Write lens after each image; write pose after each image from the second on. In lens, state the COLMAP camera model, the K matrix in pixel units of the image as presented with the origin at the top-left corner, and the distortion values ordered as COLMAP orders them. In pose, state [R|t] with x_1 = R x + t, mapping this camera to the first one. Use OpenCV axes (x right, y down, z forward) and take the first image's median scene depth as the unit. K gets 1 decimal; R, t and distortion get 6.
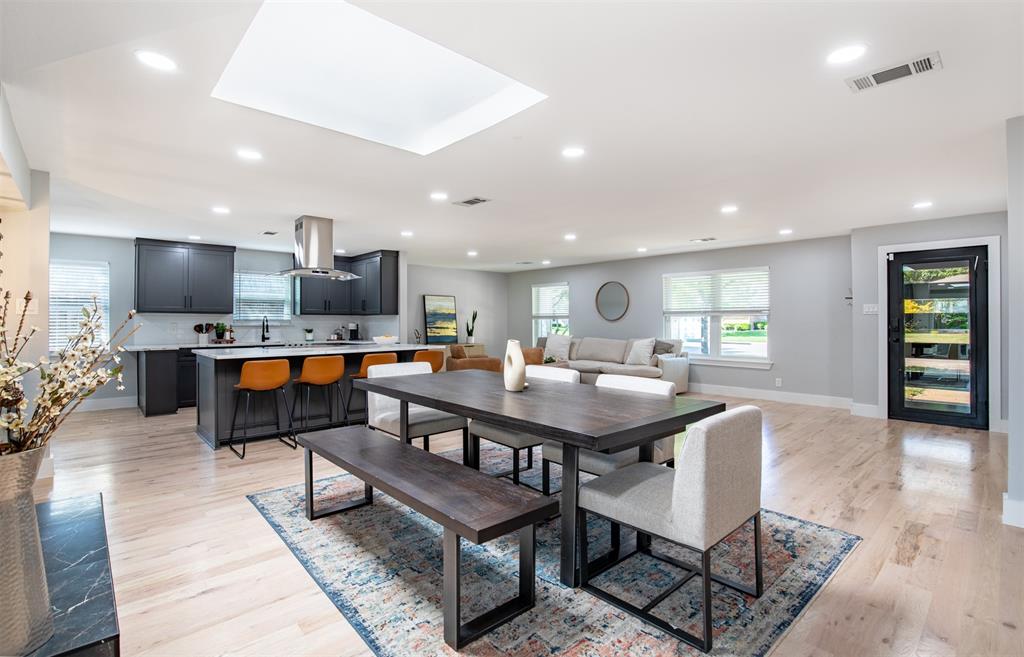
lens RADIAL K [[472.5, 0, 512.0], [0, 472.5, 328.5], [0, 0, 1]] dist [-0.024389, 0.000230]
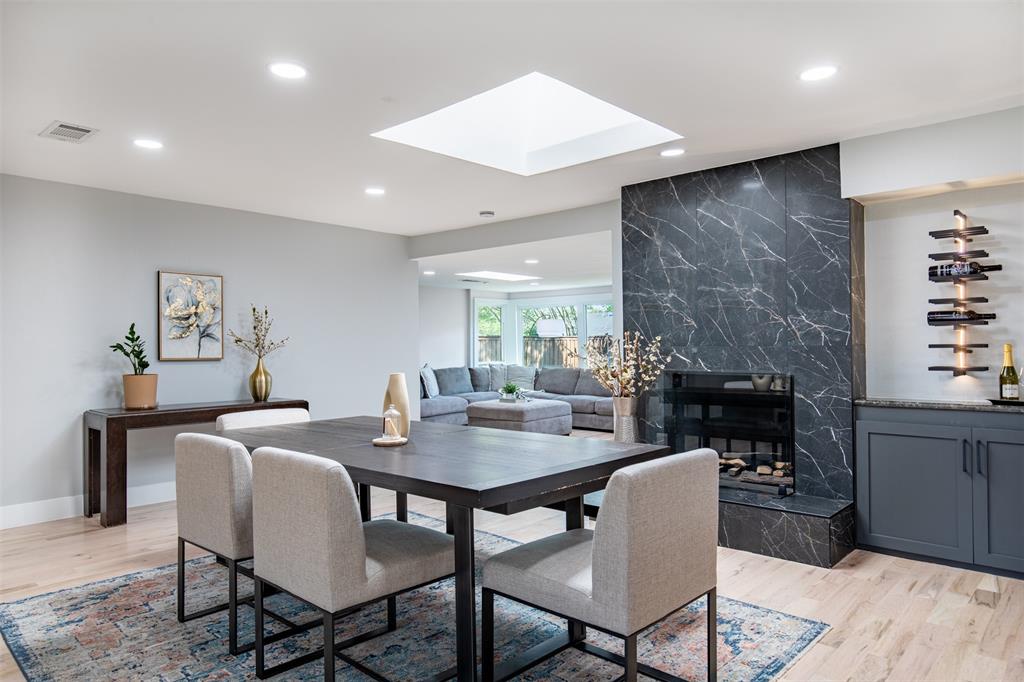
lens RADIAL K [[662.8, 0, 512.0], [0, 662.8, 341.0], [0, 0, 1]] dist [-0.001721, 0.002630]
pose [[-0.996090, 0.011410, -0.087603, -0.040929], [0.010403, 0.999875, 0.011946, -0.017488], [0.087729, 0.010988, -0.996084, 0.963480]]
